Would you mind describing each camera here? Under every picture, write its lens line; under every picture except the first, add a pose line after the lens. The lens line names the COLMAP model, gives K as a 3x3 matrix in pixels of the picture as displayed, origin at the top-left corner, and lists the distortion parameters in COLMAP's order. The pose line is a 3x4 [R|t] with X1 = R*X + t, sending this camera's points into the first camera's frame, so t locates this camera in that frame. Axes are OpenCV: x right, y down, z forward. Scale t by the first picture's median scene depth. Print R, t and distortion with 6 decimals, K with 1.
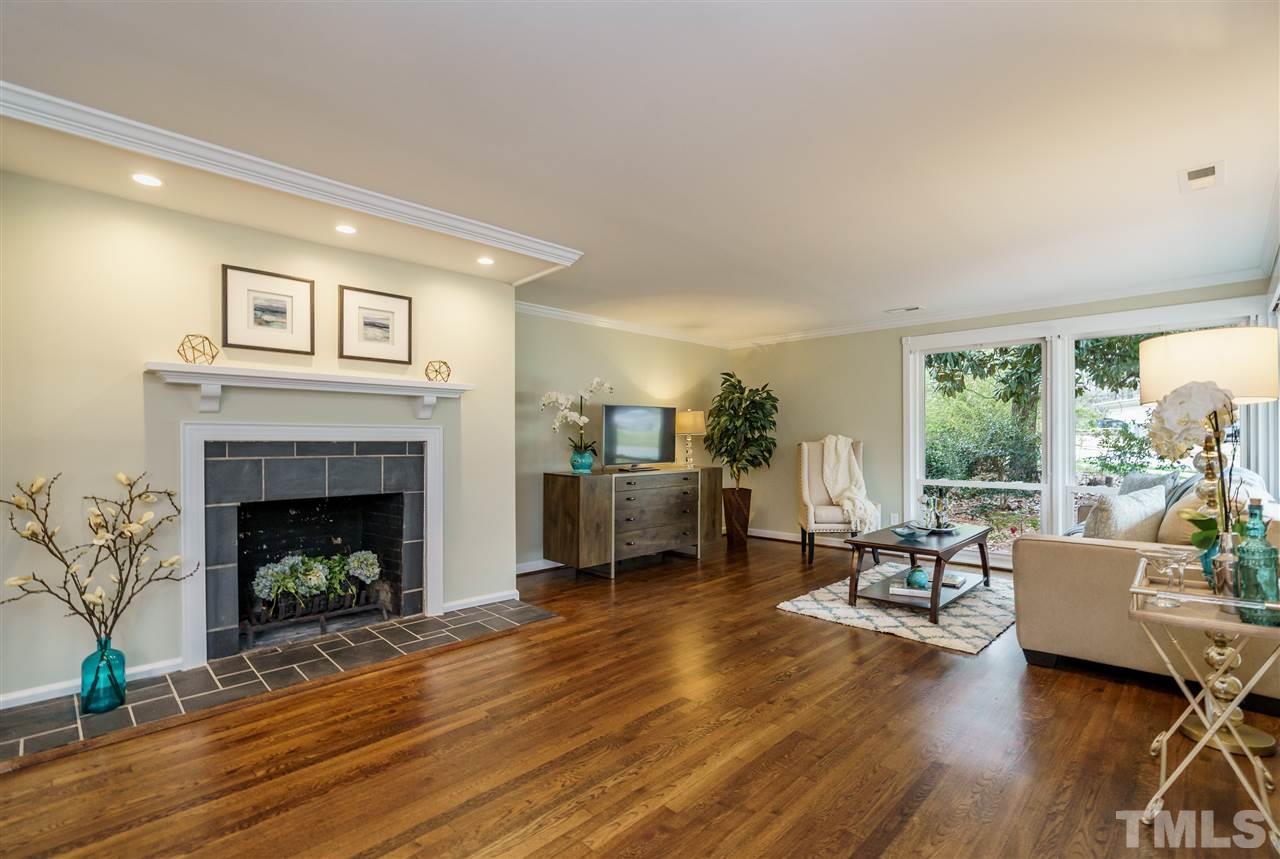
lens RADIAL K [[599.0, 0, 645.1], [0, 599.0, 433.3], [0, 0, 1]] dist [0.002881, 0.000213]
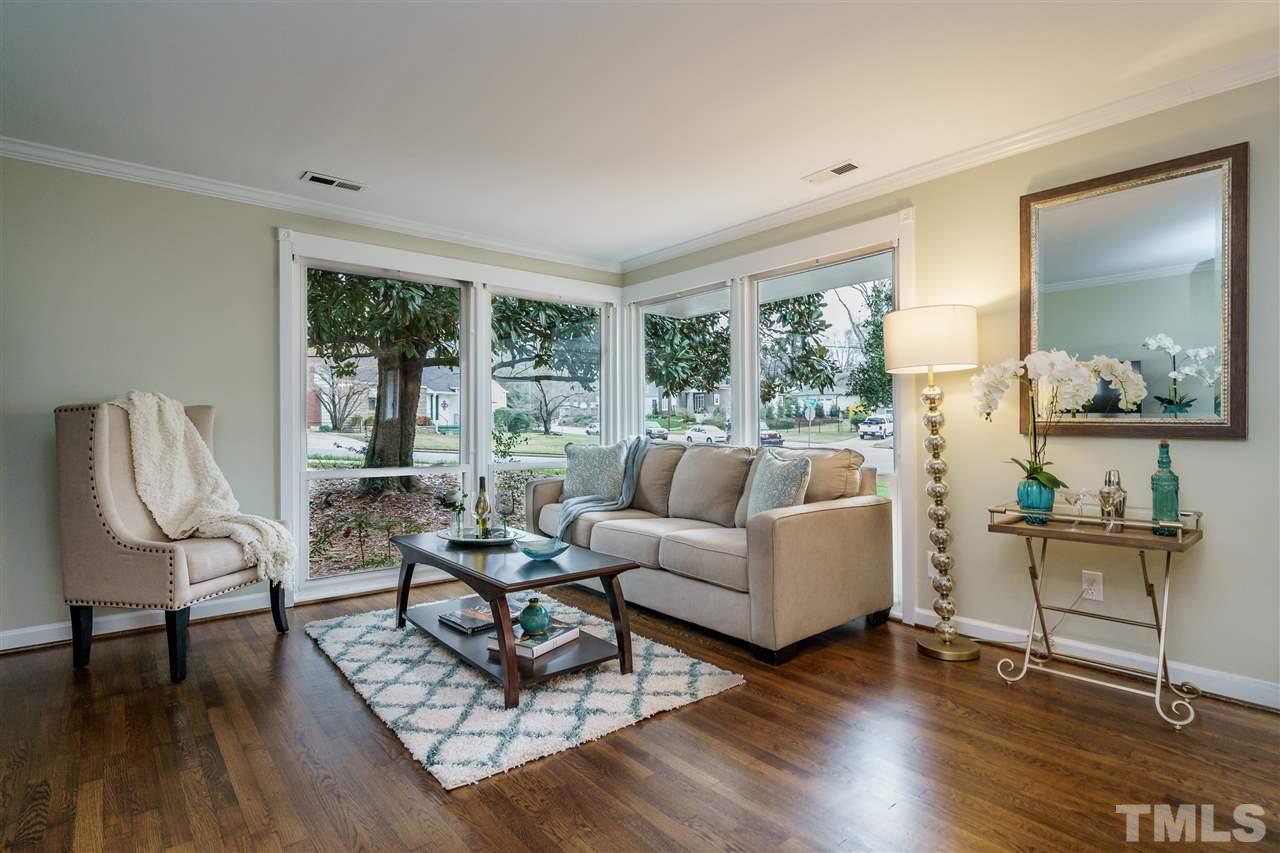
lens RADIAL K [[648.4, 0, 650.6], [0, 648.4, 418.5], [0, 0, 1]] dist [0.005945, 0.000149]
pose [[0.108262, 0.004325, 0.994113, -0.229172], [-0.009580, 0.999949, -0.003307, 0.033943], [-0.994076, -0.009165, 0.108298, 0.866948]]
